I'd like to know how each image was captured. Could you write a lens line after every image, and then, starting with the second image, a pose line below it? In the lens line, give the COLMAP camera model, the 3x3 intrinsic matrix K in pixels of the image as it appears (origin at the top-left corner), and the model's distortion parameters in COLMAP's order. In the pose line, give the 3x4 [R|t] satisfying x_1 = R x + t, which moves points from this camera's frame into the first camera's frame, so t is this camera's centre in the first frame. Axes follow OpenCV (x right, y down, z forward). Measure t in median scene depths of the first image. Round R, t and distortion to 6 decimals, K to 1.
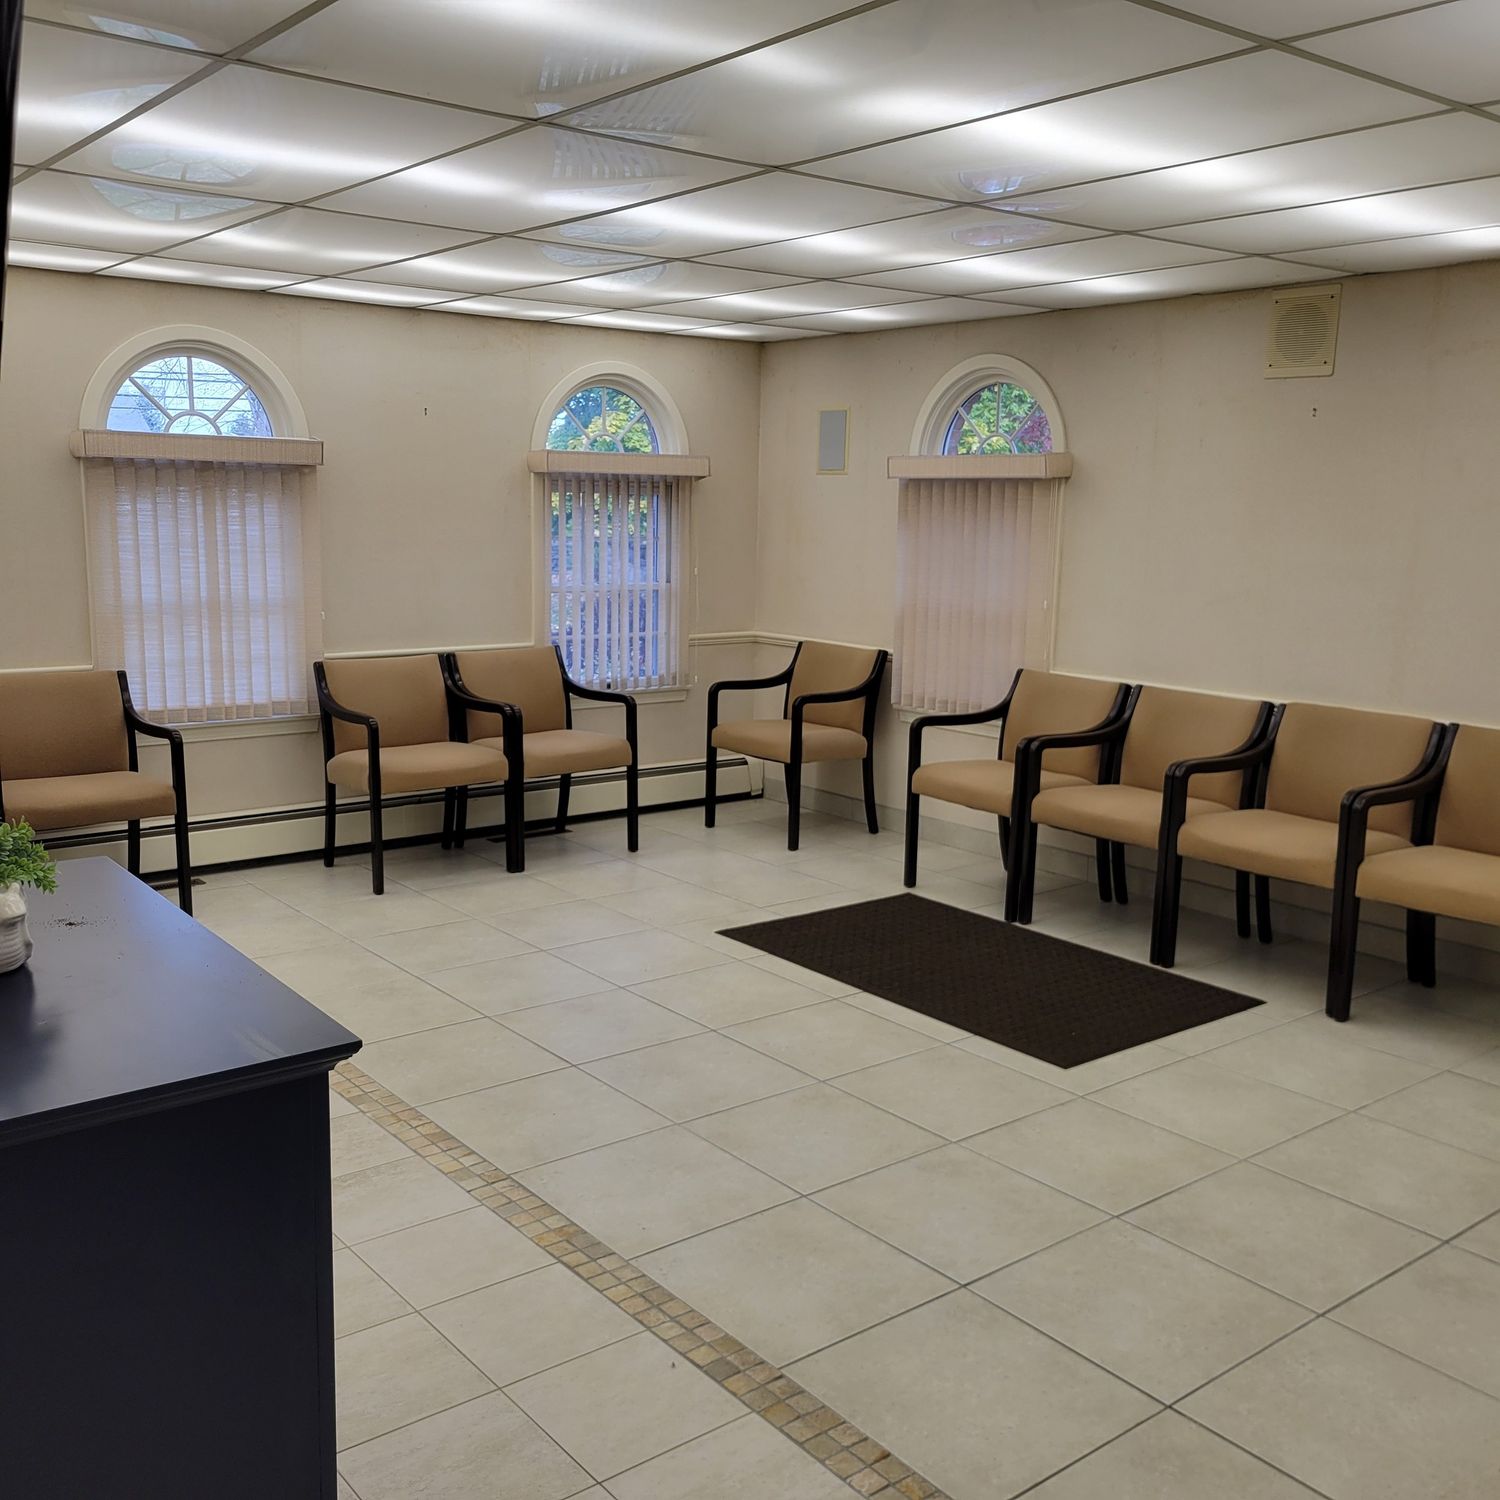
lens RADIAL K [[1500.5, 0, 745.8], [0, 1500.5, 759.0], [0, 0, 1]] dist [0.041827, 0.000000]
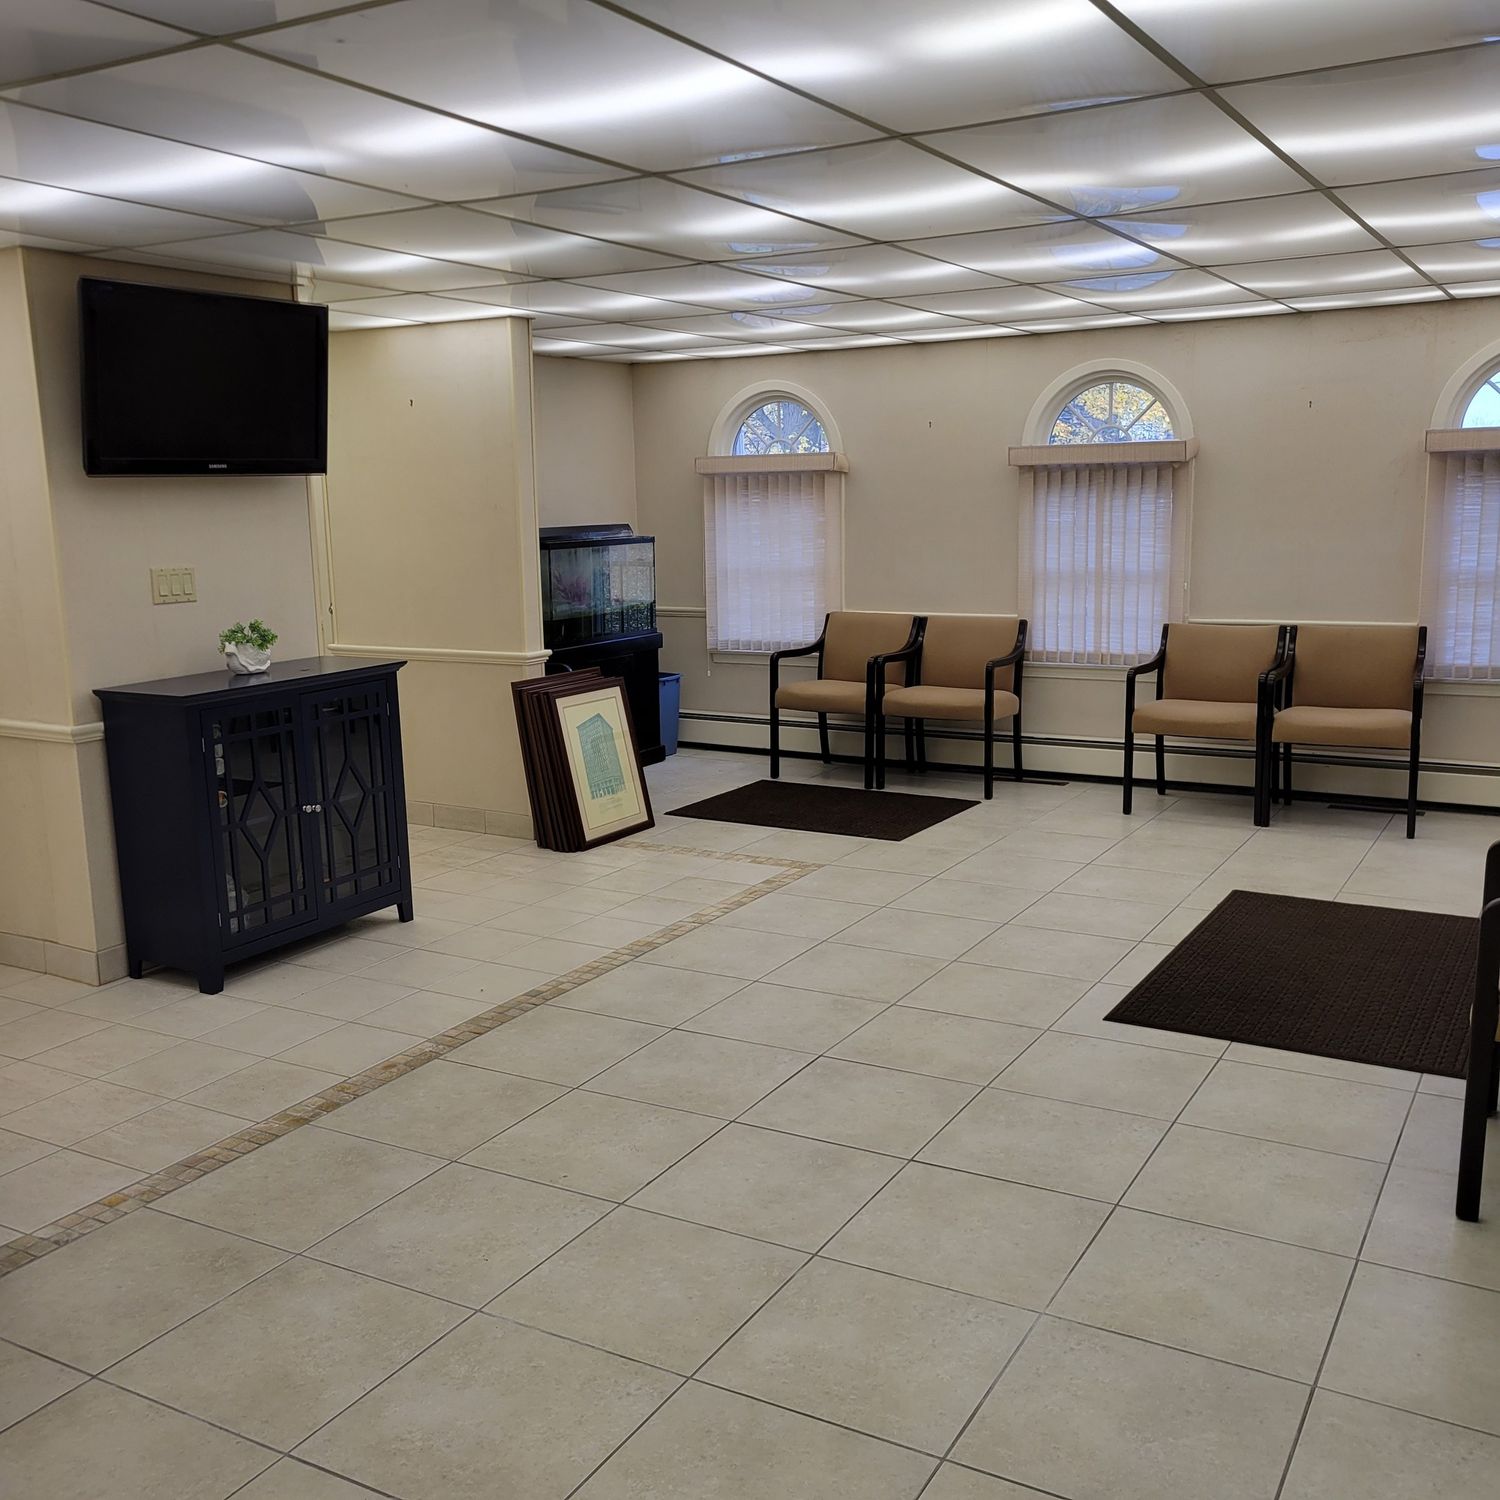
lens RADIAL K [[1500.5, 0, 743.3], [0, 1500.5, 749.7], [0, 0, 1]] dist [0.041827, 0.000000]
pose [[0.369864, 0.134278, -0.919331, 0.747493], [-0.135494, 0.986718, 0.089609, -0.028500], [0.919153, 0.091421, 0.383145, 0.243098]]
